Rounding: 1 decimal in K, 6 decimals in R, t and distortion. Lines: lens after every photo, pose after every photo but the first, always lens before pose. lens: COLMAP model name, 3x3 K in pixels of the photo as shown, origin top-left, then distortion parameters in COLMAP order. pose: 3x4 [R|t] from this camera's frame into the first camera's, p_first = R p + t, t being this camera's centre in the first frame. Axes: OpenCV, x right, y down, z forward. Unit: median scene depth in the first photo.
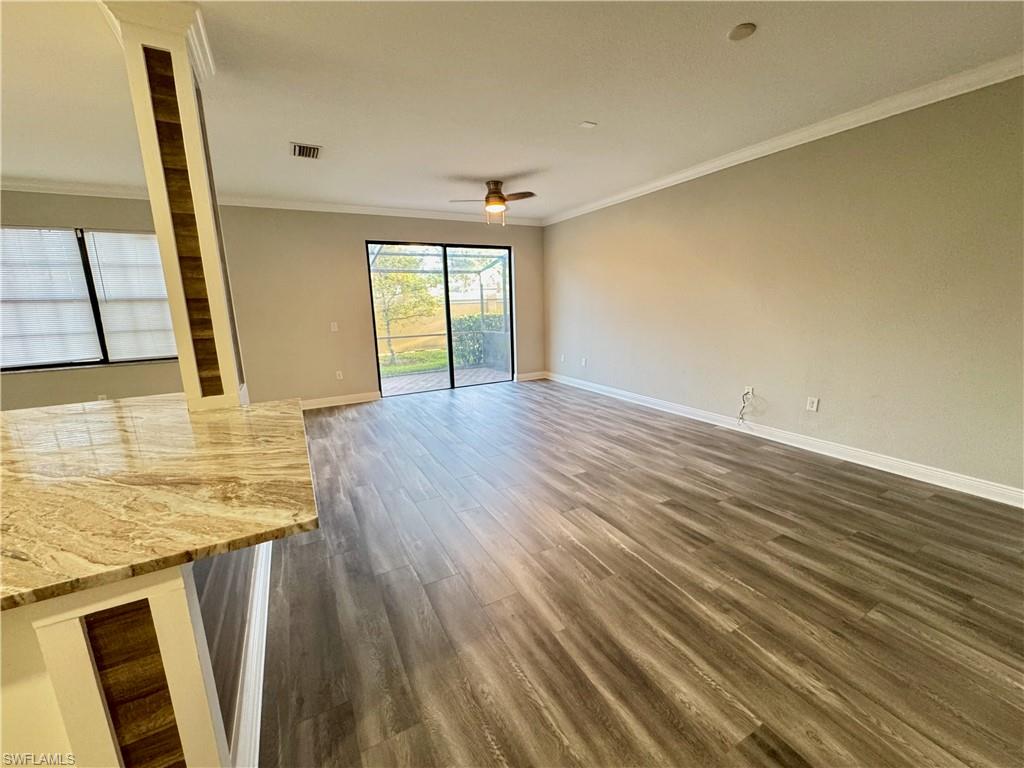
lens RADIAL K [[409.3, 0, 514.9], [0, 409.3, 379.6], [0, 0, 1]] dist [-0.001816, -0.000672]
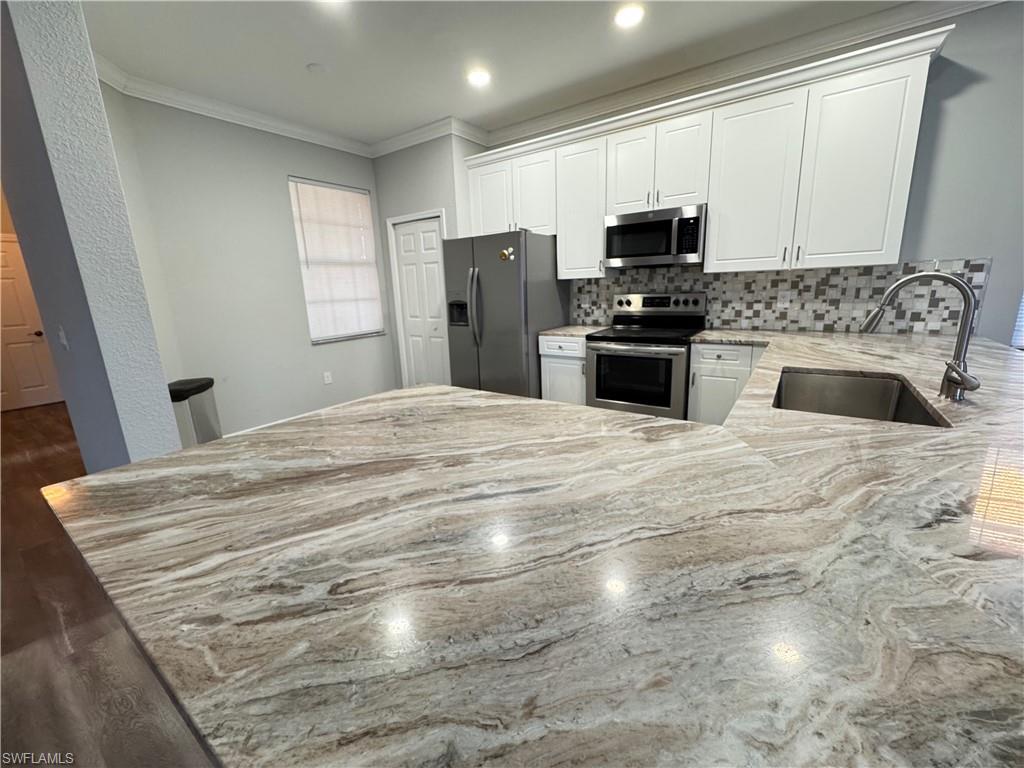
lens RADIAL K [[409.3, 0, 514.3], [0, 409.3, 381.0], [0, 0, 1]] dist [-0.001816, -0.000672]
pose [[-0.893246, 0.160040, -0.420118, -0.367459], [-0.024124, 0.916082, 0.400264, -0.086026], [0.448921, 0.367669, -0.814426, 0.721718]]
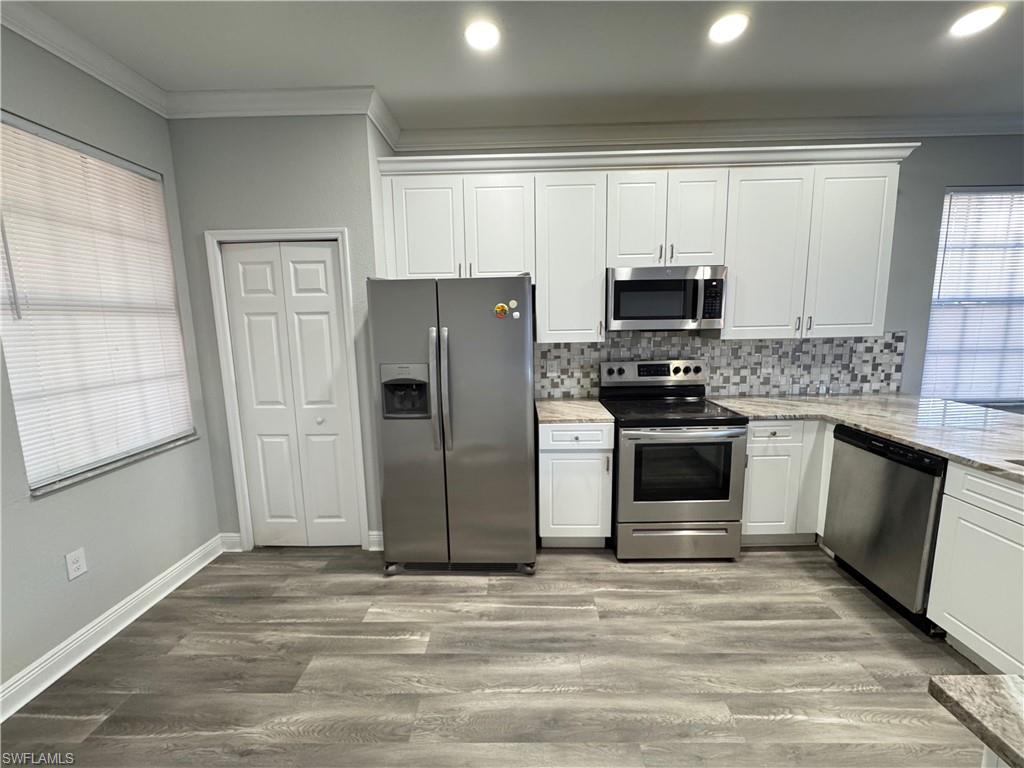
lens RADIAL K [[409.3, 0, 512.1], [0, 409.3, 380.7], [0, 0, 1]] dist [-0.001816, -0.000672]
pose [[-0.493452, 0.160163, -0.854899, -0.225169], [-0.131591, 0.957838, 0.255403, -0.020433], [0.859761, 0.238526, -0.451571, 0.031672]]
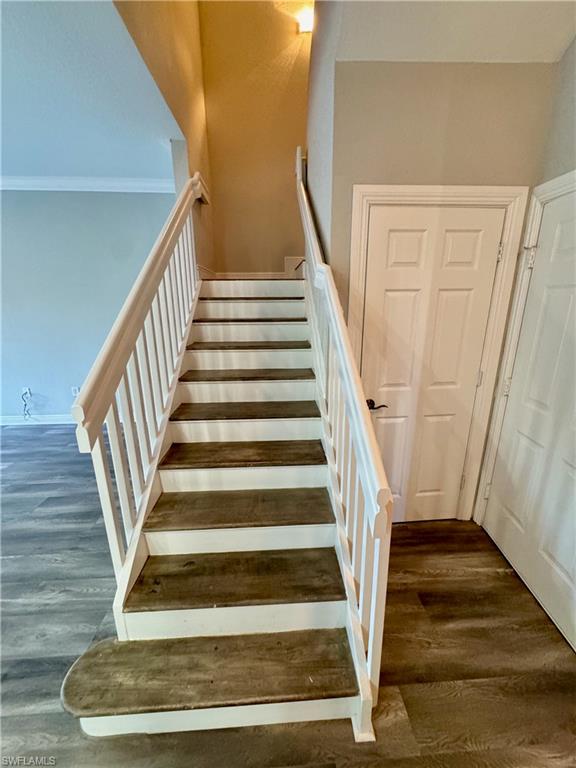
lens RADIAL K [[307.0, 0, 288.1], [0, 307.0, 380.1], [0, 0, 1]] dist [-0.001816, -0.000672]
pose [[0.428087, -0.201276, 0.881039, 0.151486], [0.162001, 0.976183, 0.144297, -0.015345], [-0.889099, 0.080957, 0.450499, -0.163179]]
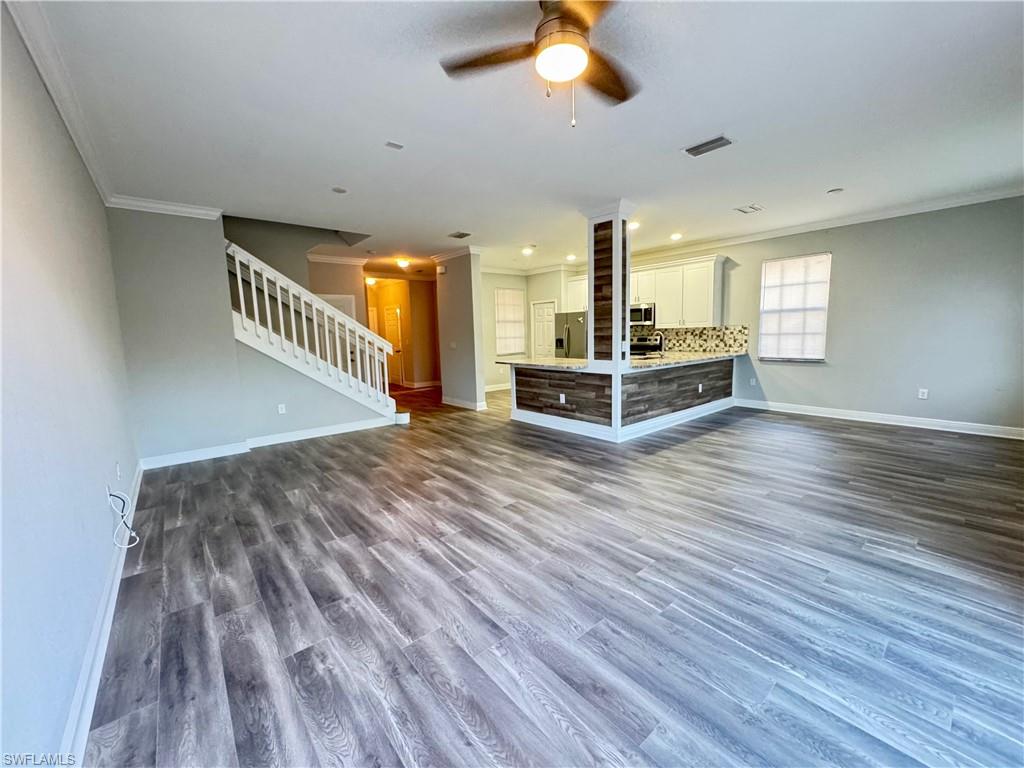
lens RADIAL K [[409.3, 0, 516.5], [0, 409.3, 381.4], [0, 0, 1]] dist [-0.001816, -0.000672]
pose [[-0.977806, 0.077875, -0.194501, 0.143372], [0.014668, 0.951521, 0.307234, -0.432620], [0.208997, 0.297563, -0.931545, 2.365666]]
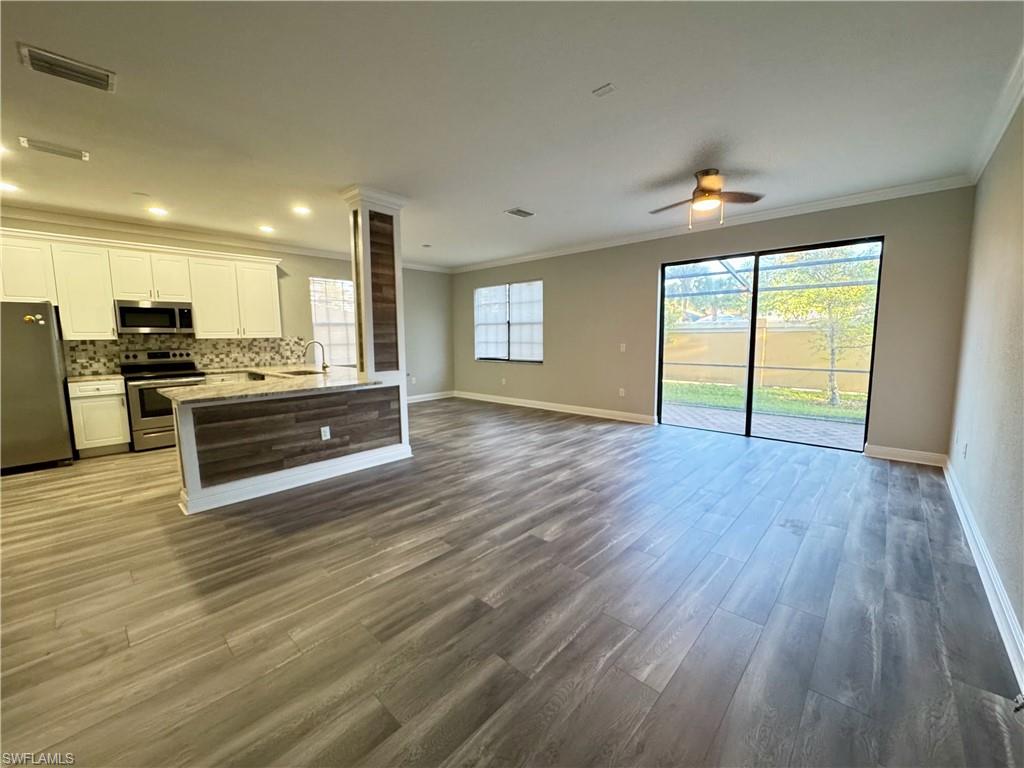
lens RADIAL K [[409.3, 0, 512.1], [0, 409.3, 381.6], [0, 0, 1]] dist [-0.001816, -0.000672]
pose [[0.320767, 0.130868, -0.938074, 0.998731], [-0.178070, 0.981080, 0.075978, -0.142831], [0.930269, 0.142672, 0.338001, 0.746334]]
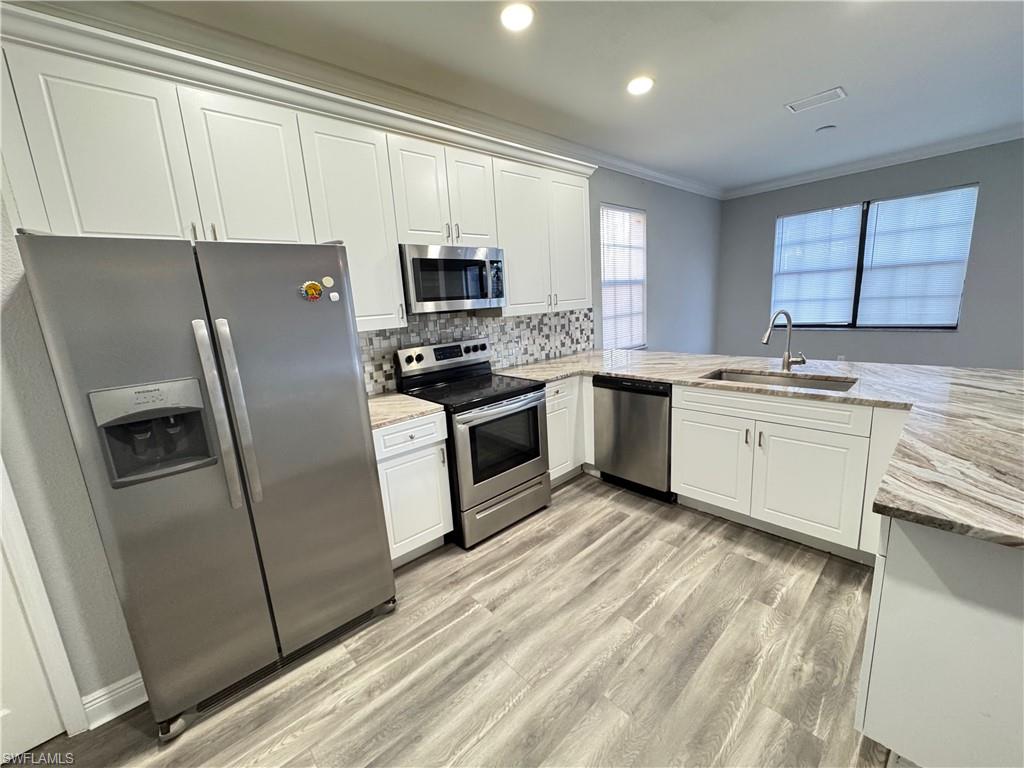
lens RADIAL K [[409.3, 0, 513.2], [0, 409.3, 380.5], [0, 0, 1]] dist [-0.001816, -0.000672]
pose [[0.241999, 0.200510, -0.949332, -0.266722], [-0.127118, 0.976533, 0.173851, 0.039099], [0.961913, 0.078605, 0.261809, -0.231747]]
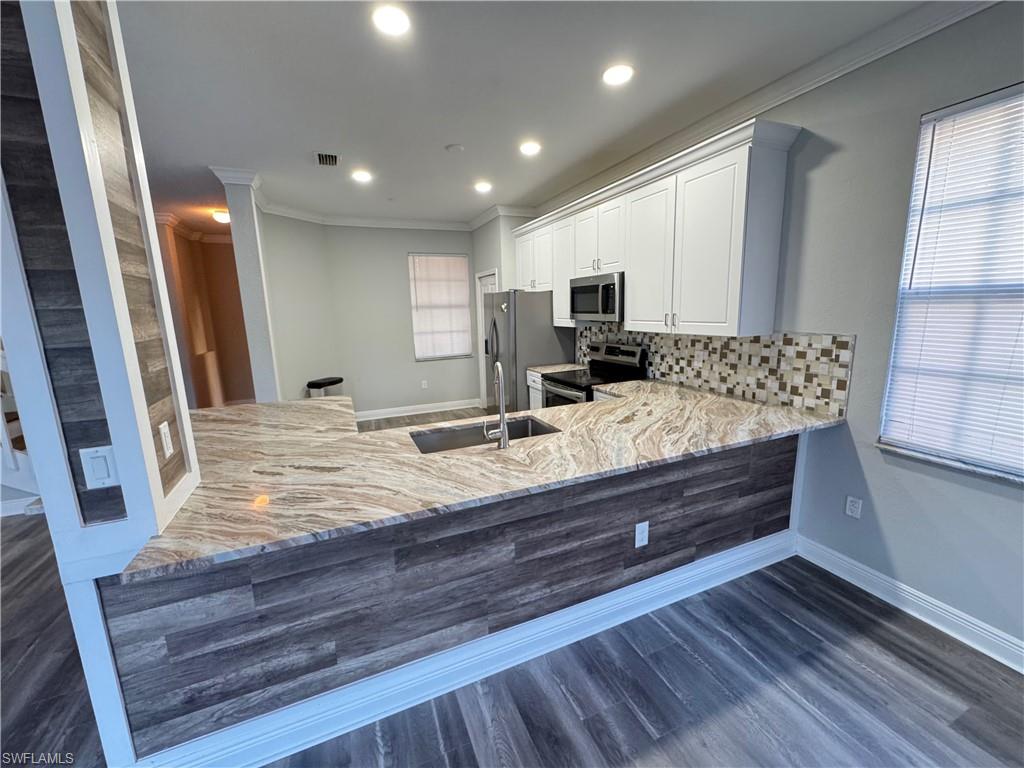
lens RADIAL K [[409.3, 0, 514.5], [0, 409.3, 381.9], [0, 0, 1]] dist [-0.001816, -0.000672]
pose [[-0.994246, 0.037950, 0.100170, -1.068922], [0.071702, 0.930520, 0.359154, -0.240803], [-0.079580, 0.364270, -0.927887, 1.163286]]
